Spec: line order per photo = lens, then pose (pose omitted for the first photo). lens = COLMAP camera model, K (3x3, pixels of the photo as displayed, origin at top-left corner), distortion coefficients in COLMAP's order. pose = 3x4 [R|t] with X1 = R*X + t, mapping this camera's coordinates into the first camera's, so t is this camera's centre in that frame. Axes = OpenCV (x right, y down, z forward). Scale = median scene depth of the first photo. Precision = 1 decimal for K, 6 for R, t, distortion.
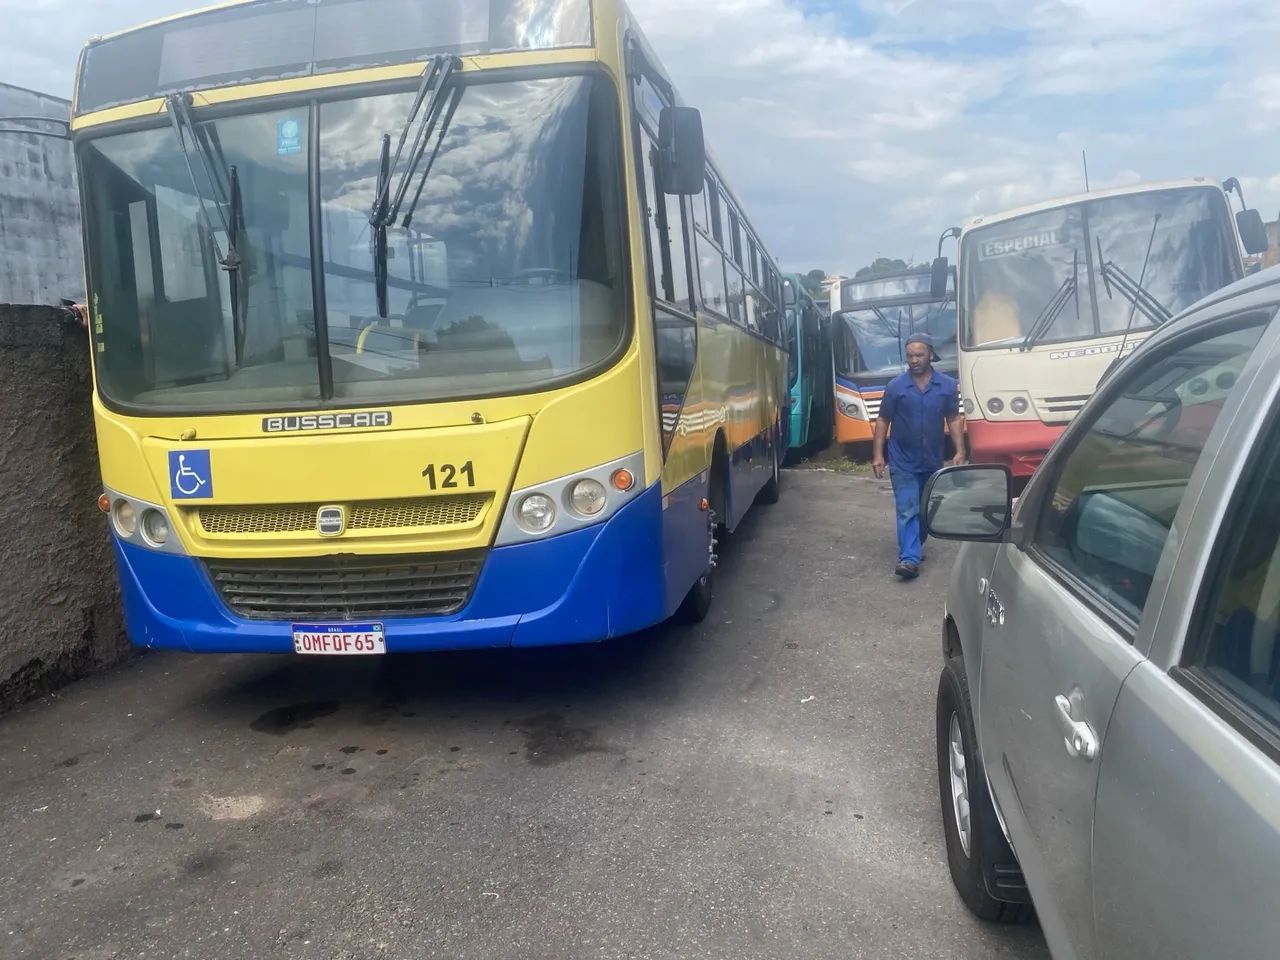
lens RADIAL K [[986.3, 0, 640.0], [0, 986.3, 480.0], [0, 0, 1]] dist [0.036411, -0.042637]
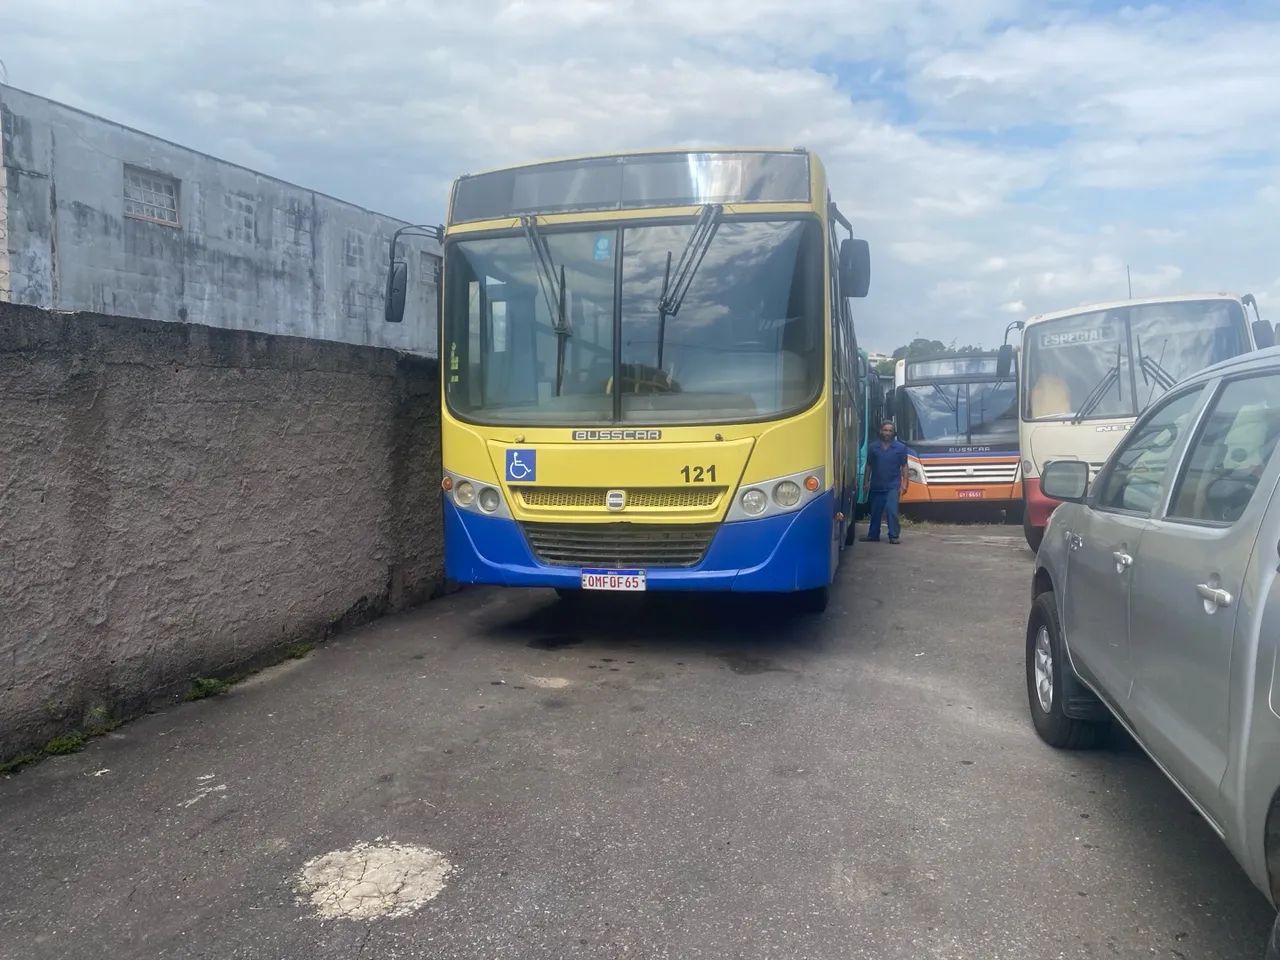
lens RADIAL K [[986.3, 0, 640.0], [0, 986.3, 480.0], [0, 0, 1]] dist [0.036411, -0.042637]
pose [[0.997967, 0.056166, -0.030110, -0.221152], [-0.058008, 0.996246, -0.064250, 0.100086], [0.026388, 0.065866, 0.997480, -0.476679]]
